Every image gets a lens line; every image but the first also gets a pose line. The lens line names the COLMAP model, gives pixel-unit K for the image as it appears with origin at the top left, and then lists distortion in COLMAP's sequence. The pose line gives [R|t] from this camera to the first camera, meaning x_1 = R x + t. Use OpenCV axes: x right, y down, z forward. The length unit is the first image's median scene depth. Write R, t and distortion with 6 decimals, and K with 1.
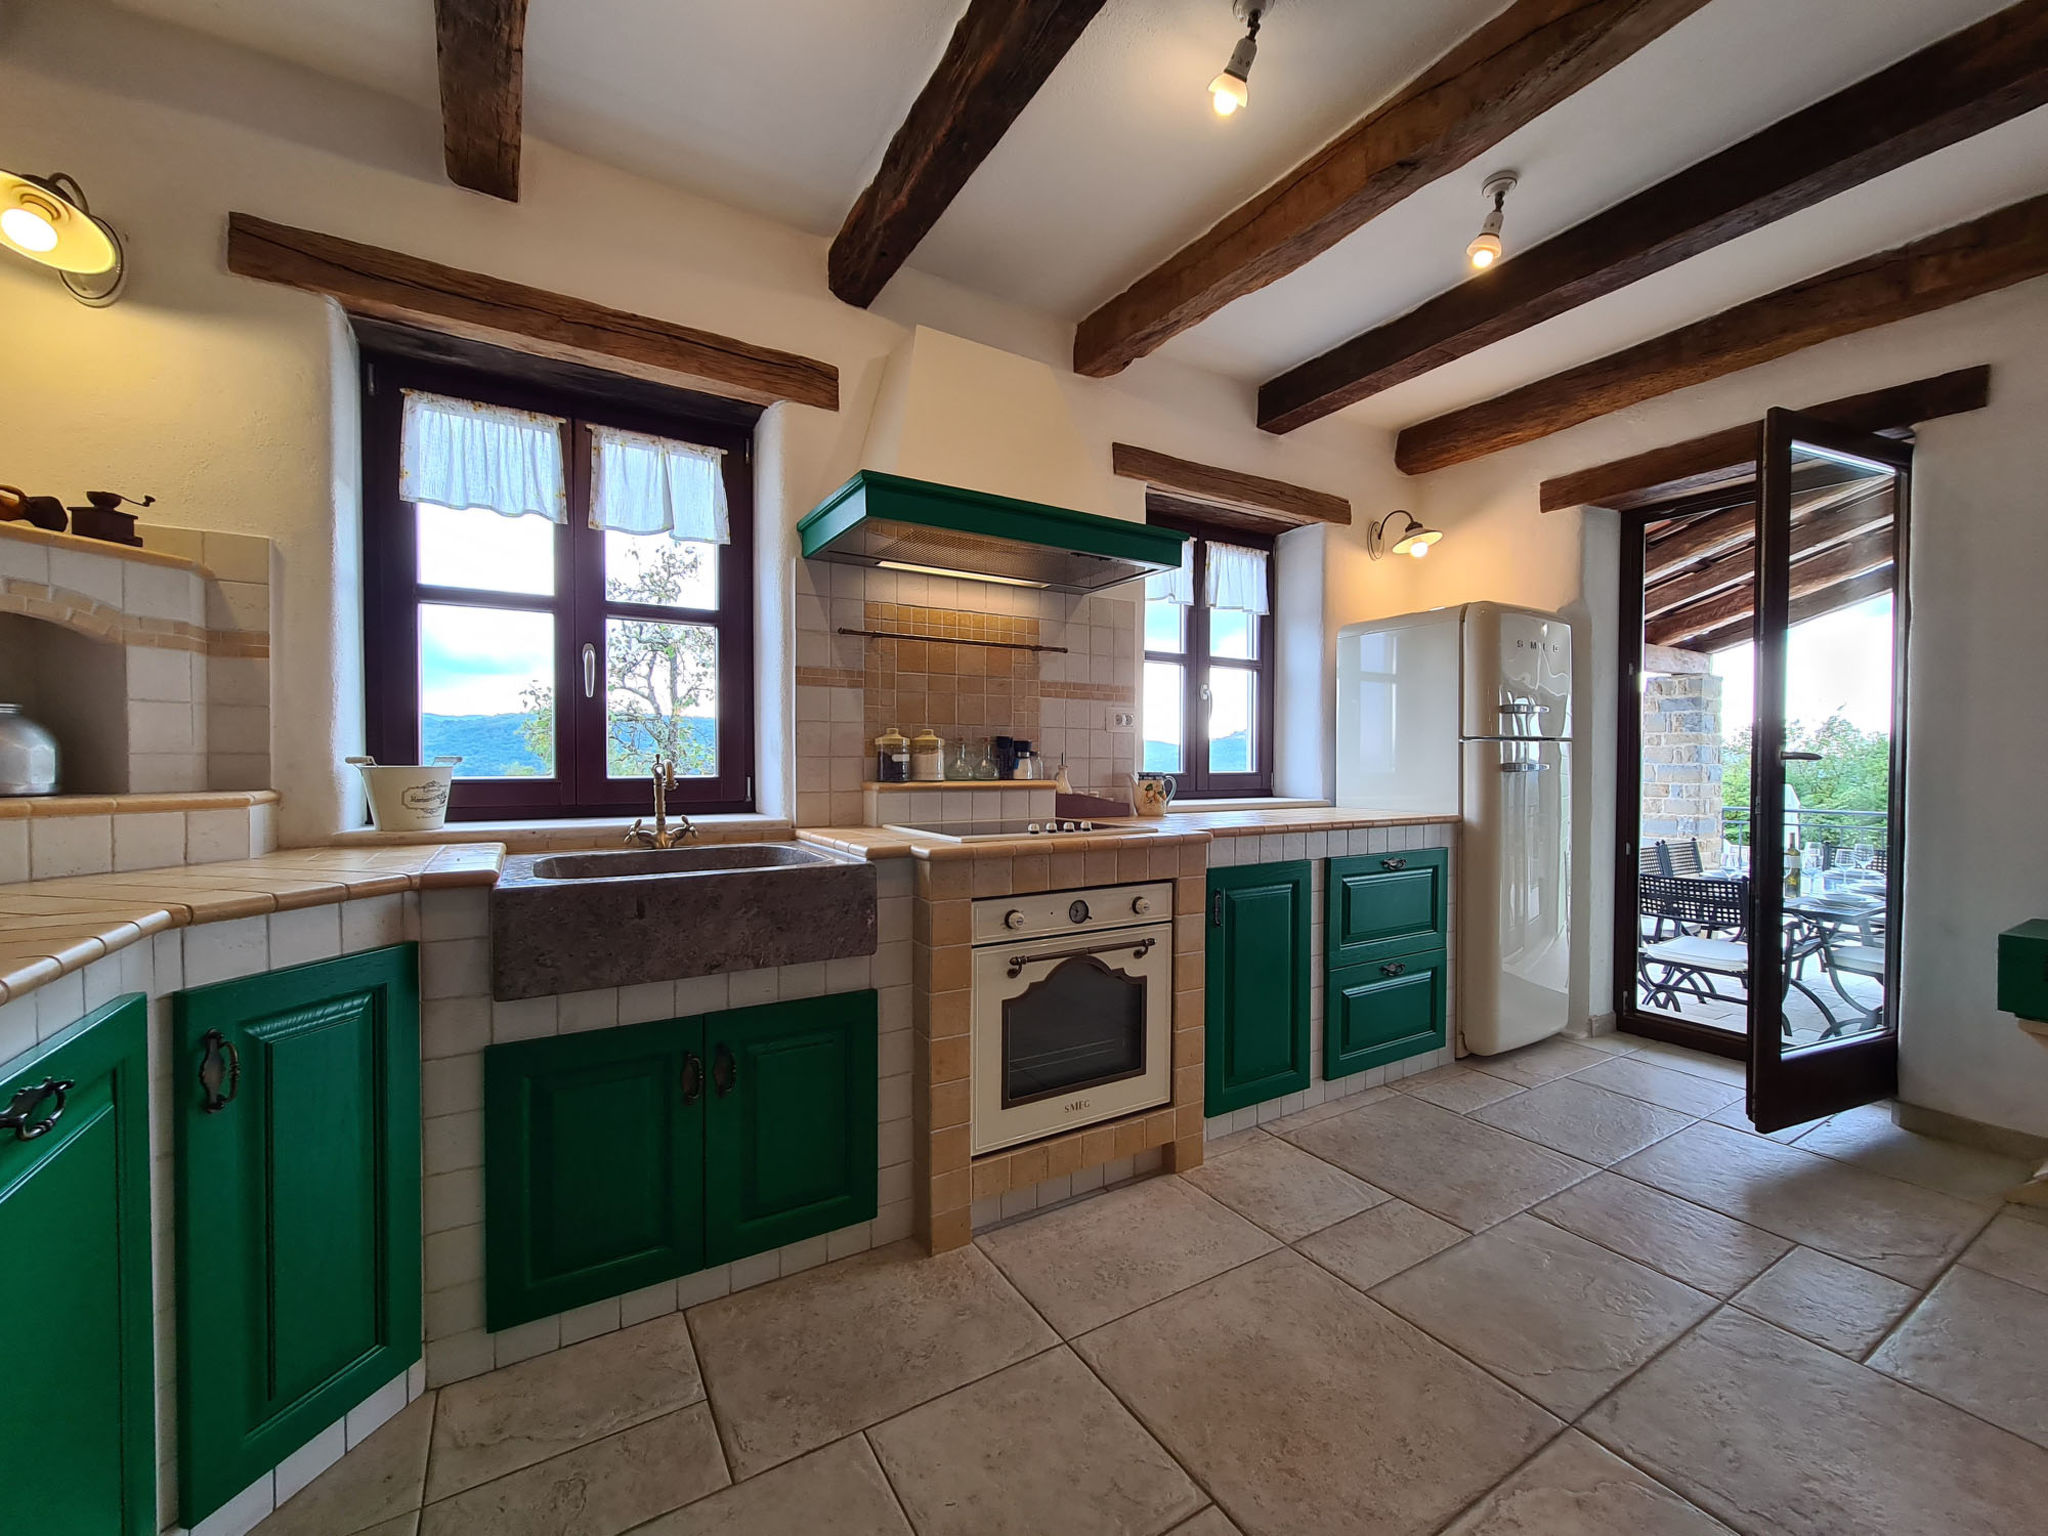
lens RADIAL K [[834.2, 0, 1033.3], [0, 834.2, 775.7], [0, 0, 1]] dist [-0.000464, 0.000641]
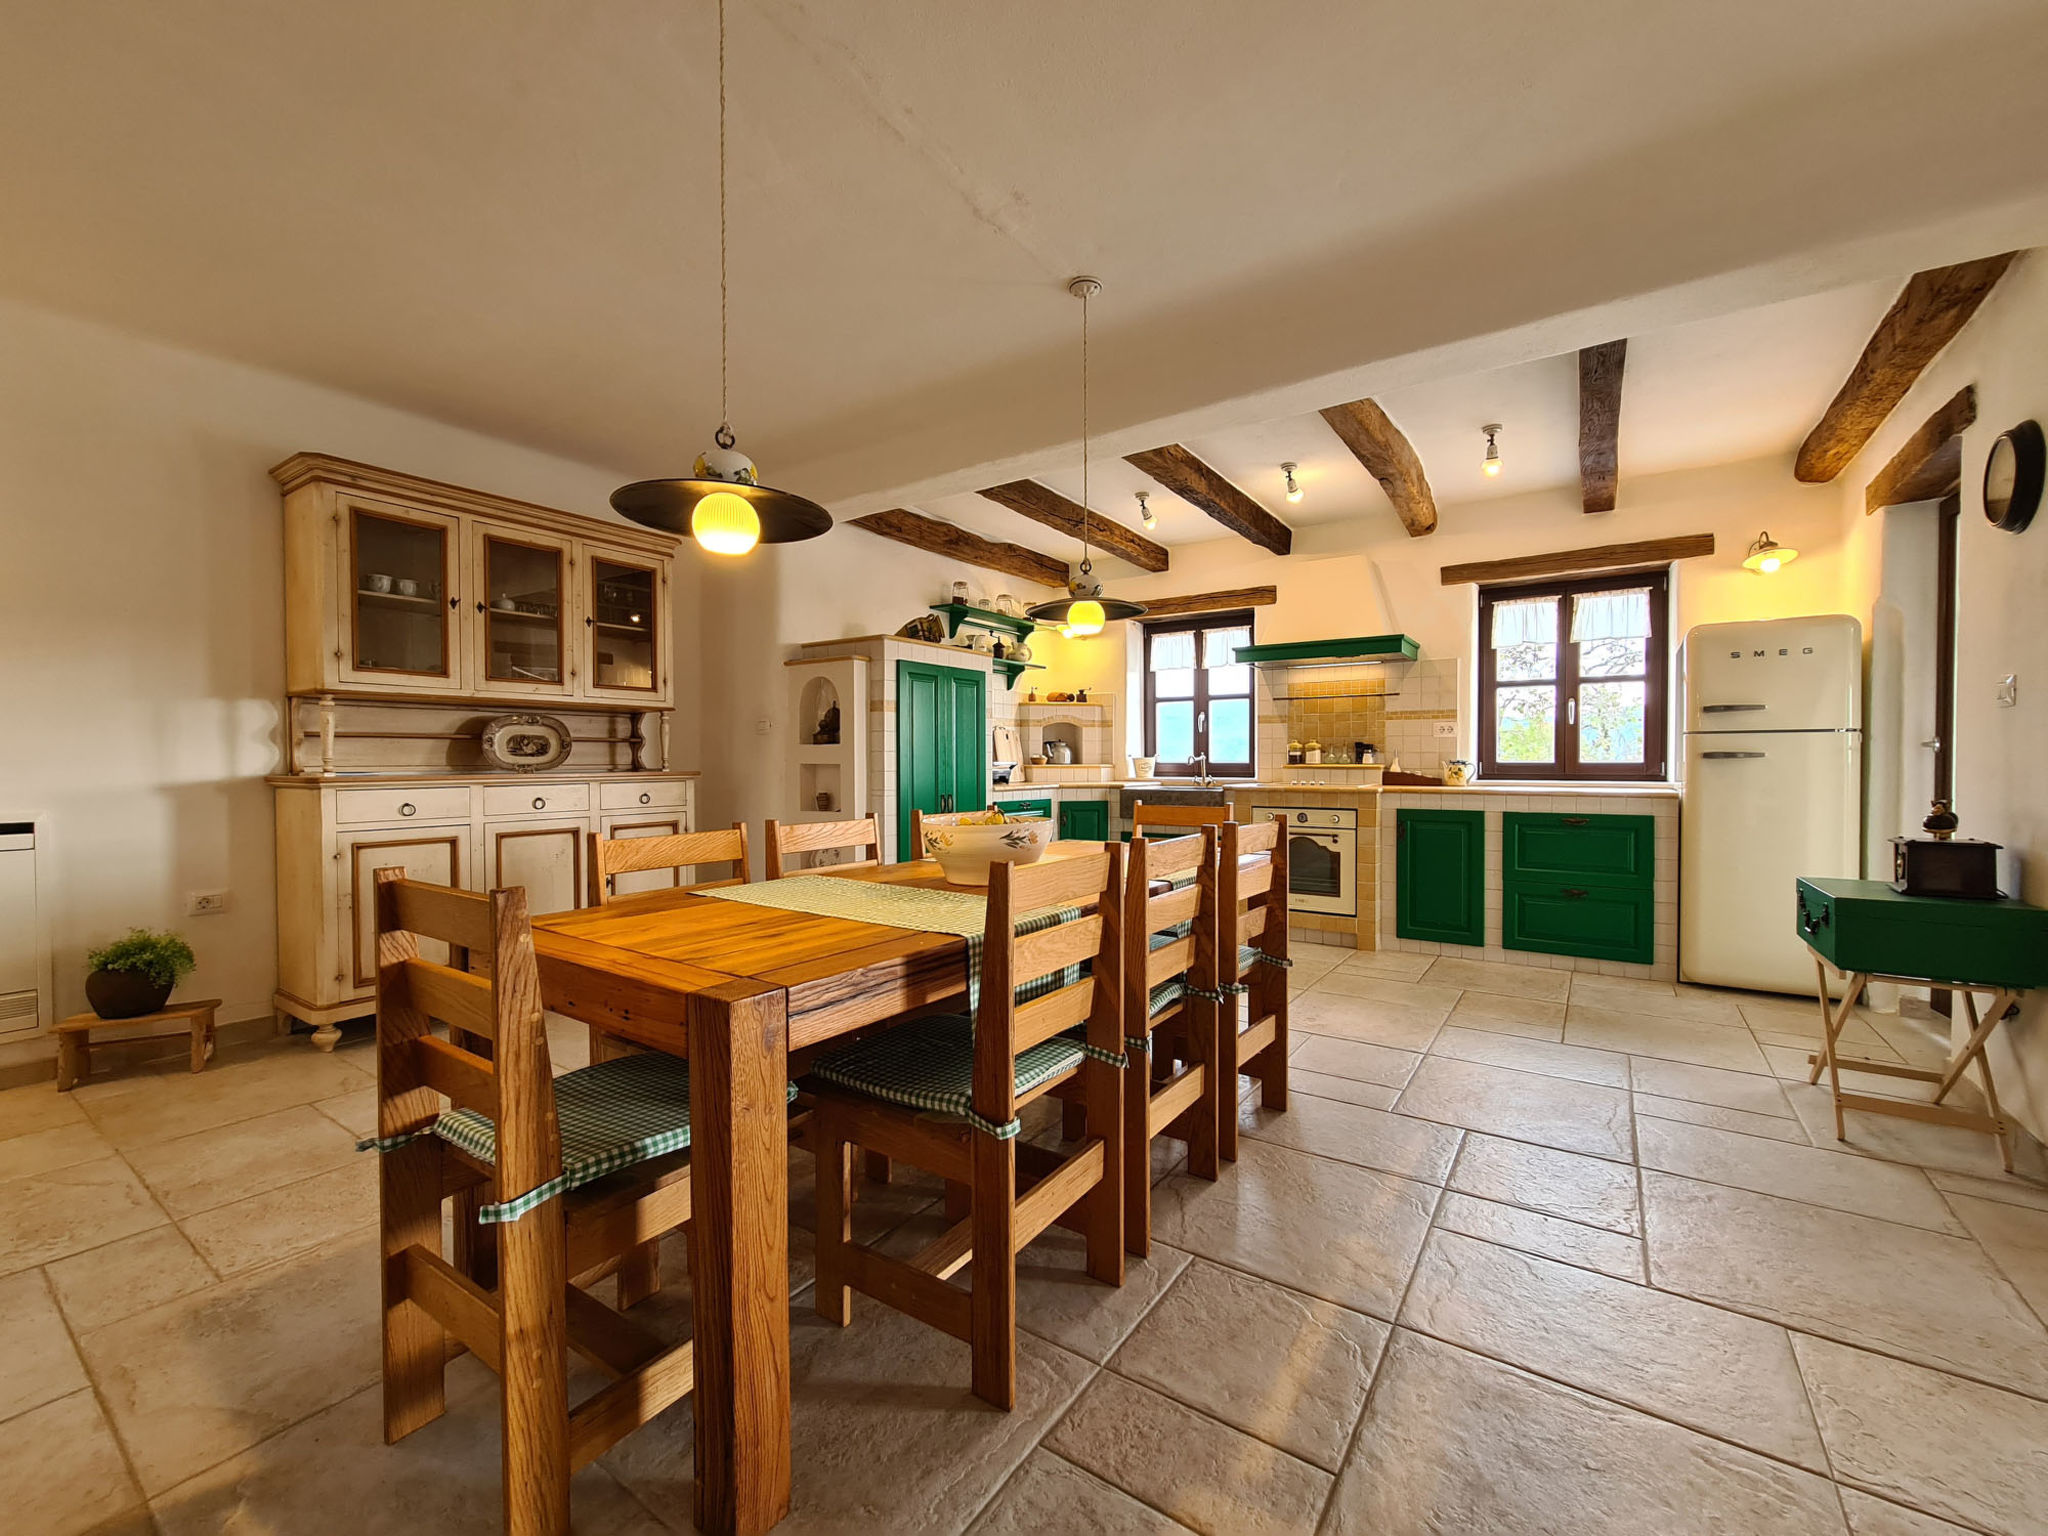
lens RADIAL K [[834.2, 0, 1035.9], [0, 834.2, 770.2], [0, 0, 1]] dist [-0.000464, 0.000641]
pose [[0.413743, 0.007652, -0.910362, 1.837011], [-0.012979, 0.999913, 0.002506, 0.031233], [0.910301, 0.010779, 0.413806, -0.643535]]
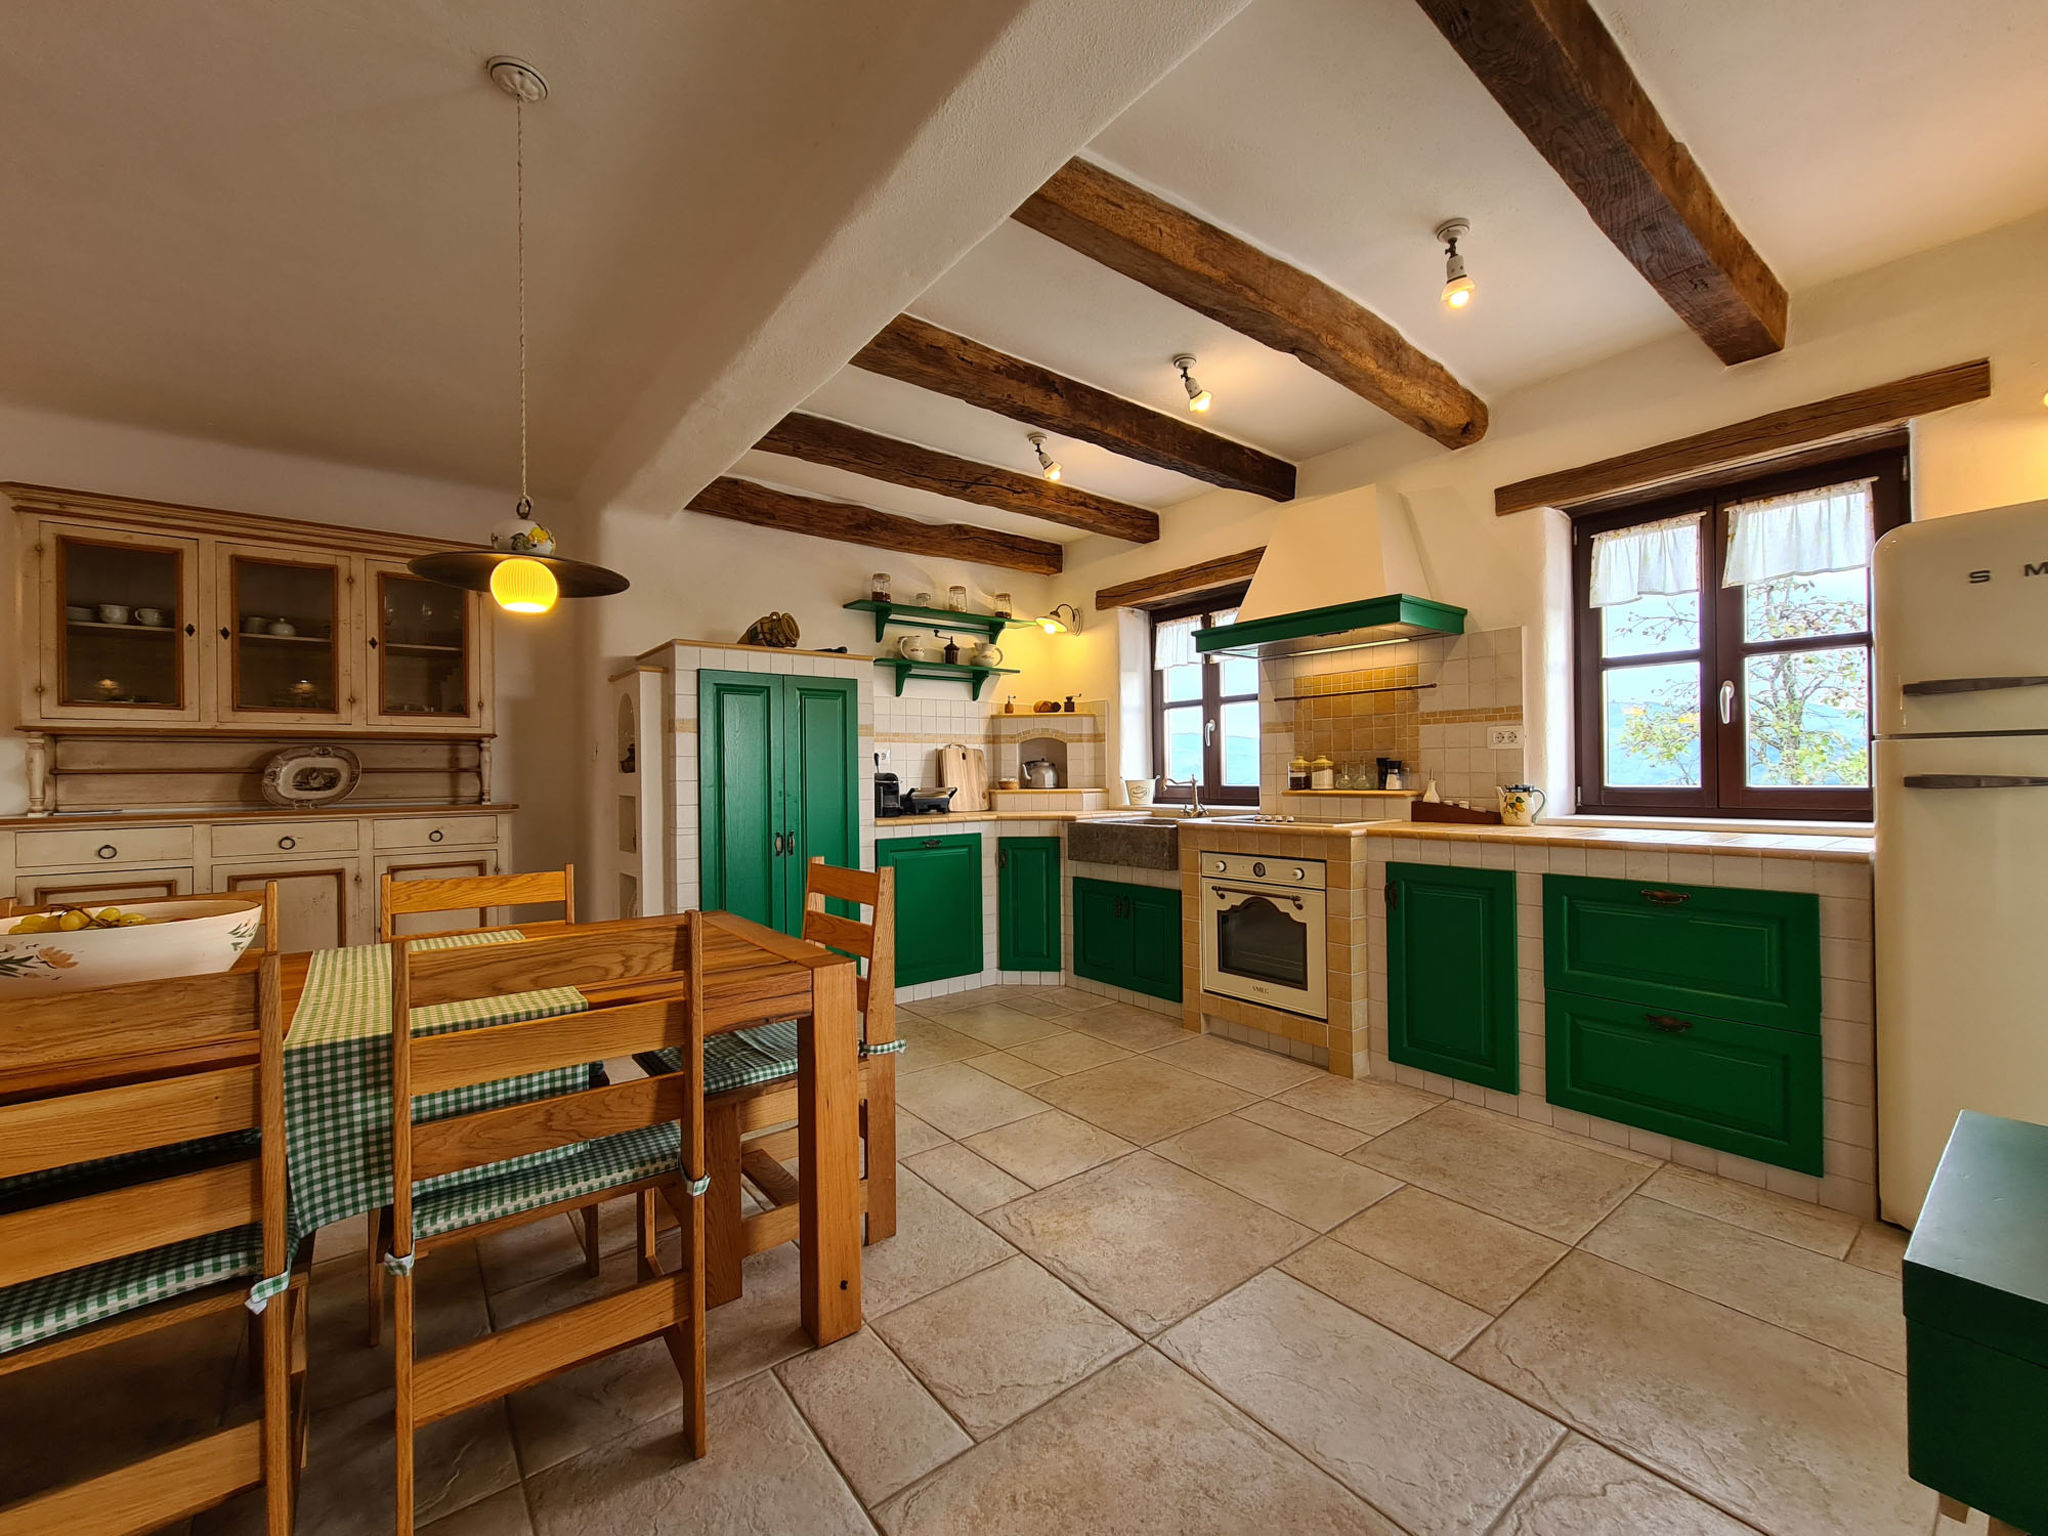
lens RADIAL K [[834.2, 0, 1036.6], [0, 834.2, 772.3], [0, 0, 1]] dist [-0.000464, 0.000641]
pose [[0.118149, -0.006665, -0.992973, 1.581110], [-0.005360, 0.999959, -0.007350, -0.013043], [0.992981, 0.006190, 0.118108, 0.363952]]
